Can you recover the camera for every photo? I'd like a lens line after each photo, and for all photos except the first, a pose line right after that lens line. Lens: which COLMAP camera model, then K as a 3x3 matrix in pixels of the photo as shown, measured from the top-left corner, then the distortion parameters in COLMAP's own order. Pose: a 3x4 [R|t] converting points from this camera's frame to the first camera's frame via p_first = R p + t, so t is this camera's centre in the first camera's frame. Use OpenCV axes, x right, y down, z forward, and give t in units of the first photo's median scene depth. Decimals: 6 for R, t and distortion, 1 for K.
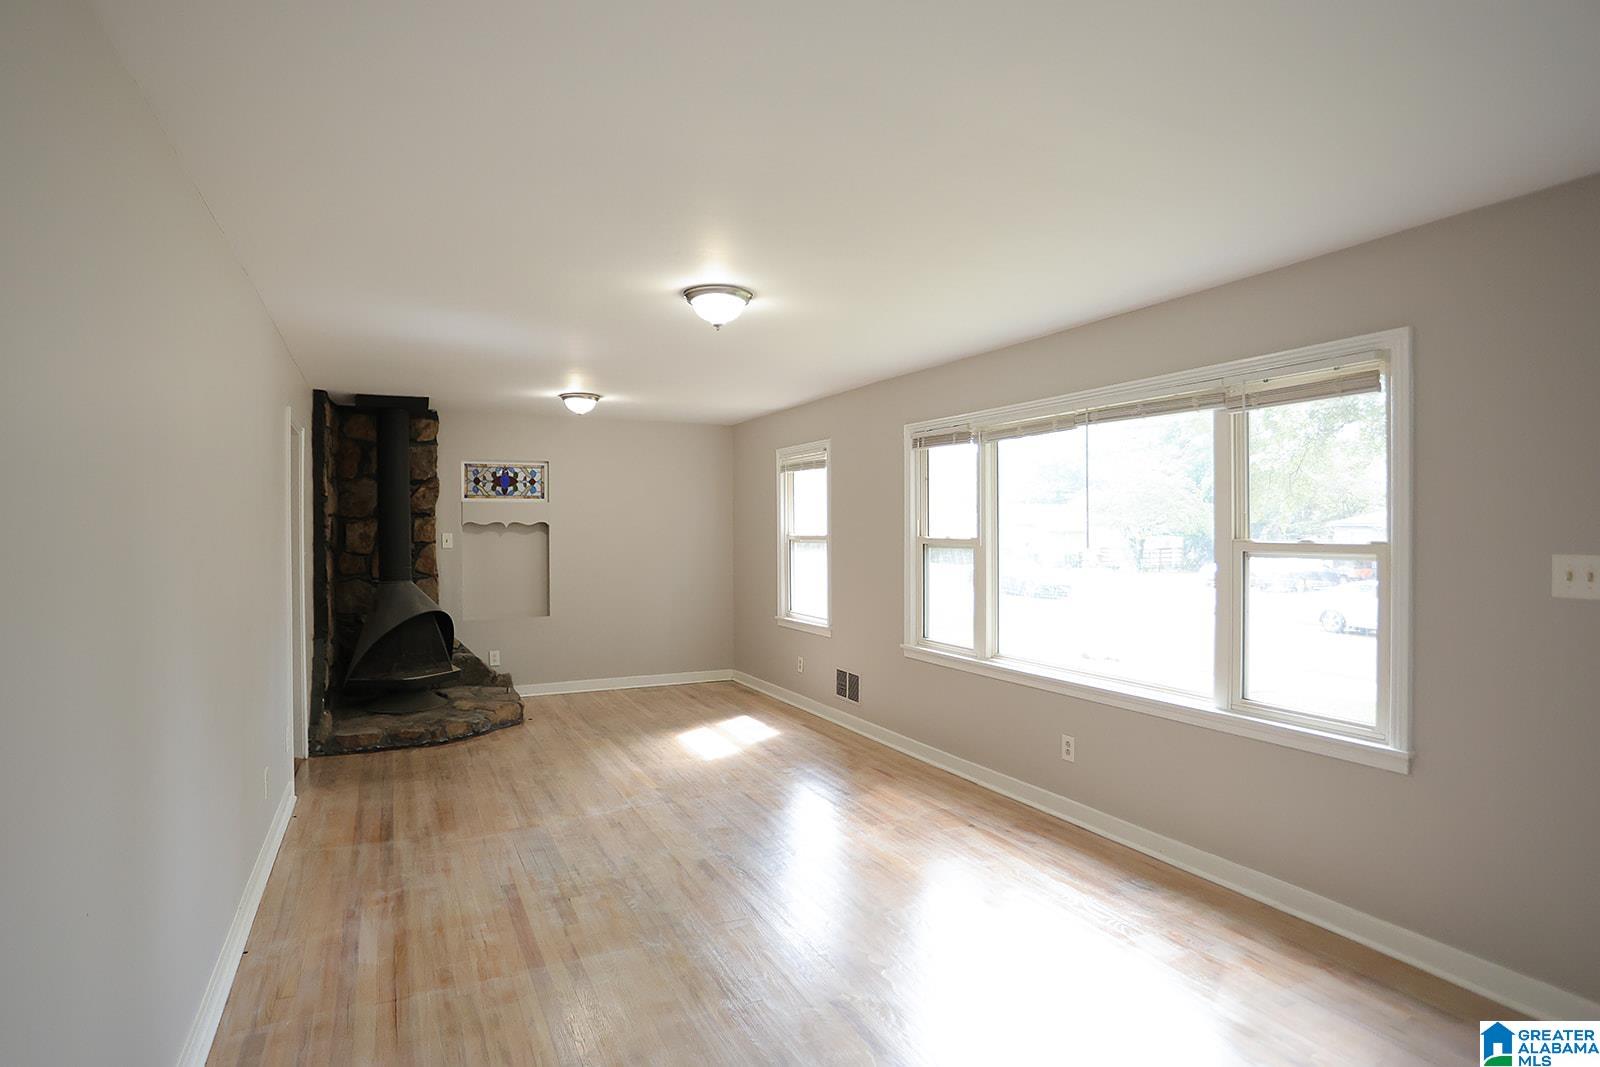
lens RADIAL K [[840.8, 0, 800.0], [0, 840.8, 533.5], [0, 0, 1]] dist [-0.049284, 0.000968]
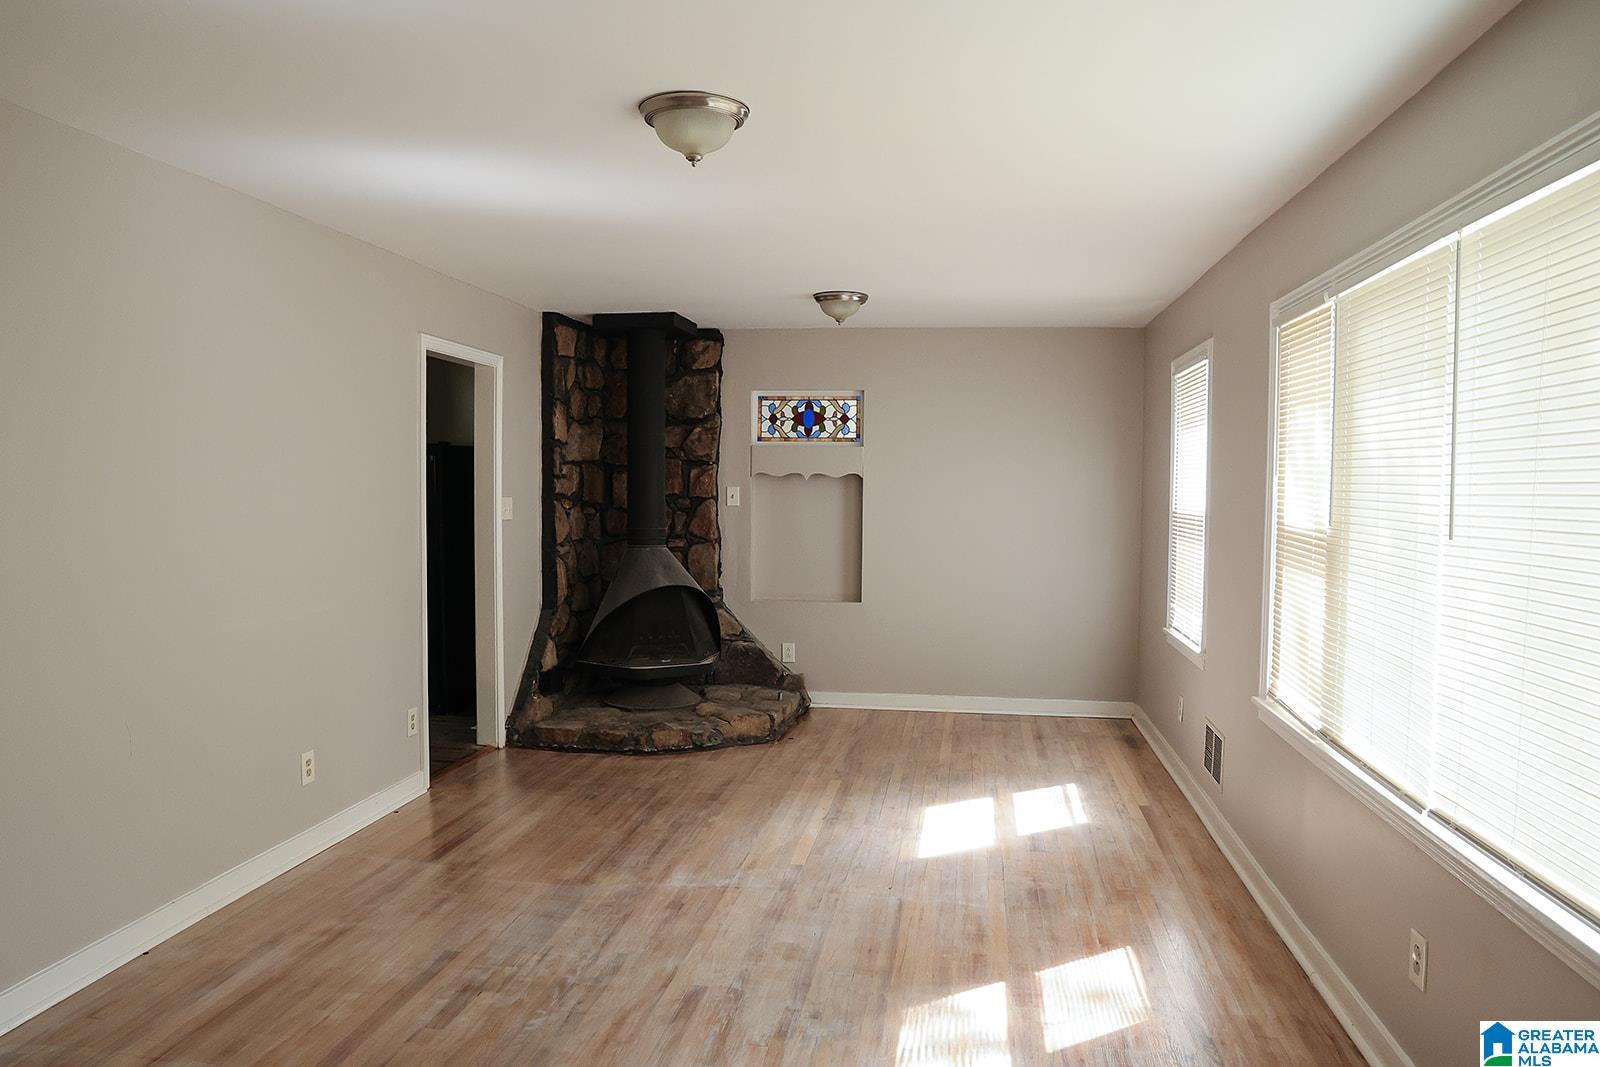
lens RADIAL K [[1115.8, 0, 807.9], [0, 1115.8, 549.4], [0, 0, 1]] dist [-0.106853, 0.093275]
pose [[0.823728, 0.047732, -0.564973, 0.264474], [-0.018738, 0.998198, 0.057013, -0.003134], [0.566676, -0.036377, 0.823138, 0.215017]]
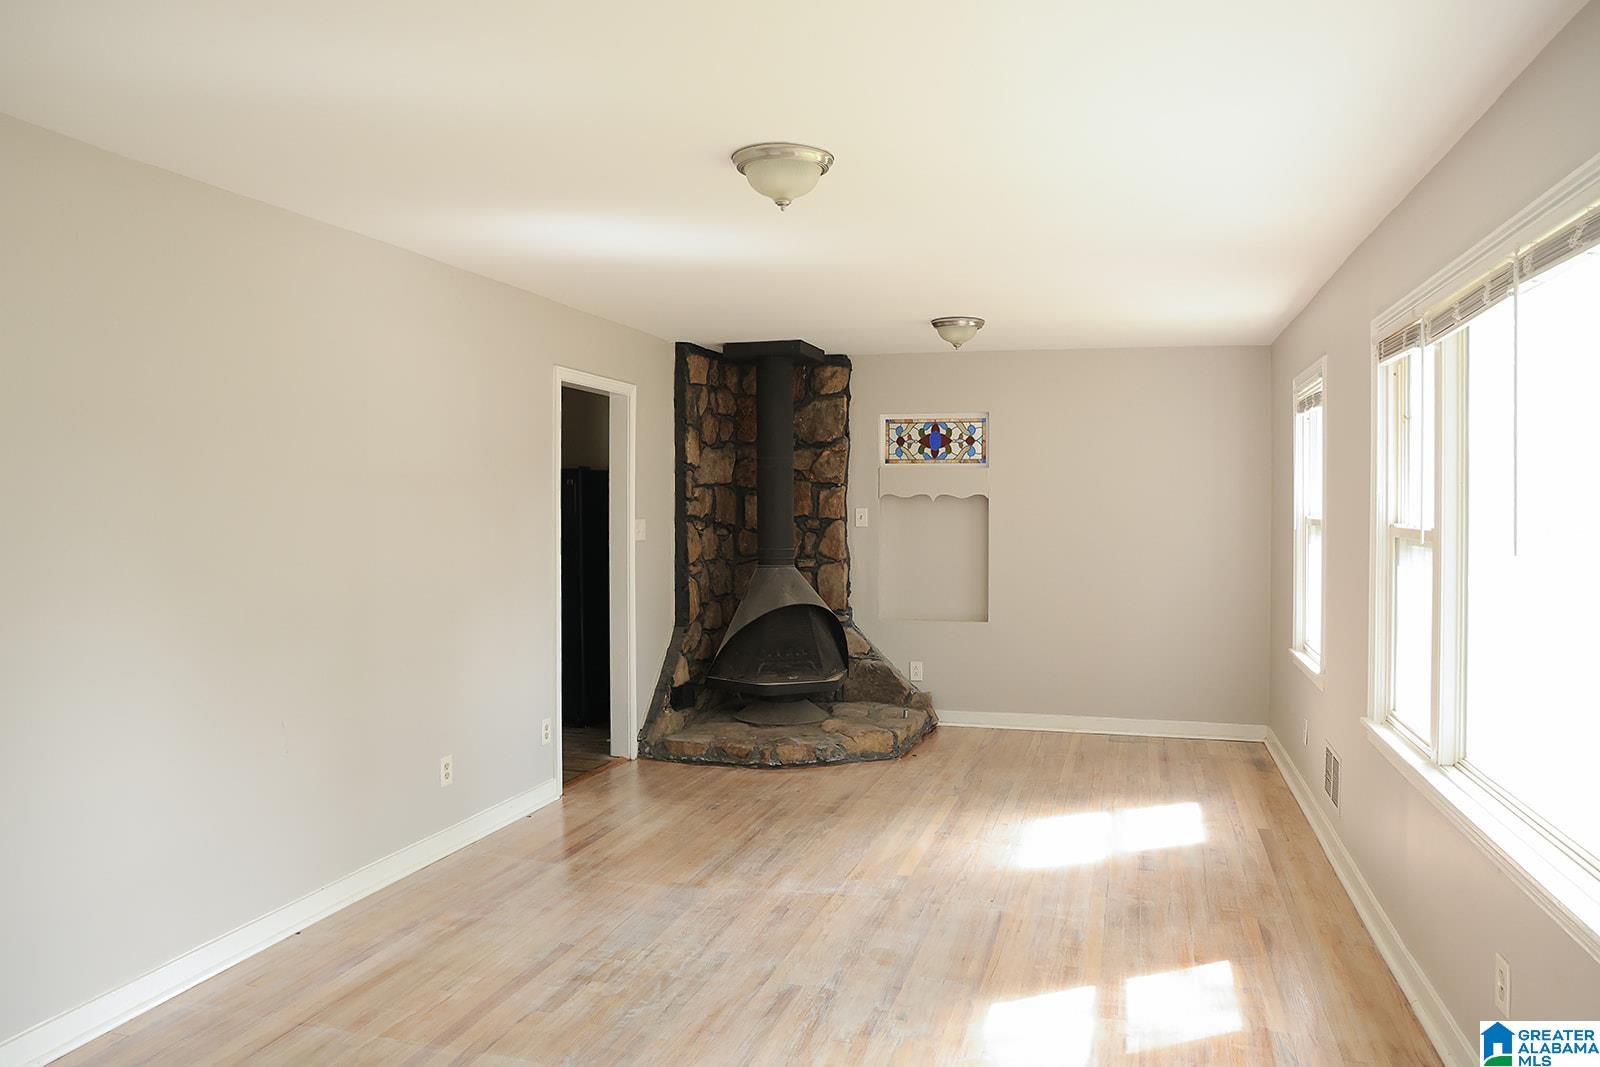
lens RADIAL K [[1123.2, 0, 827.5], [0, 1123.2, 531.2], [0, 0, 1]] dist [-0.103895, 0.095407]
pose [[0.748446, 0.024743, -0.662734, 0.309662], [-0.012021, 0.999646, 0.023747, -0.003985], [0.663087, -0.009806, 0.748478, 0.209583]]
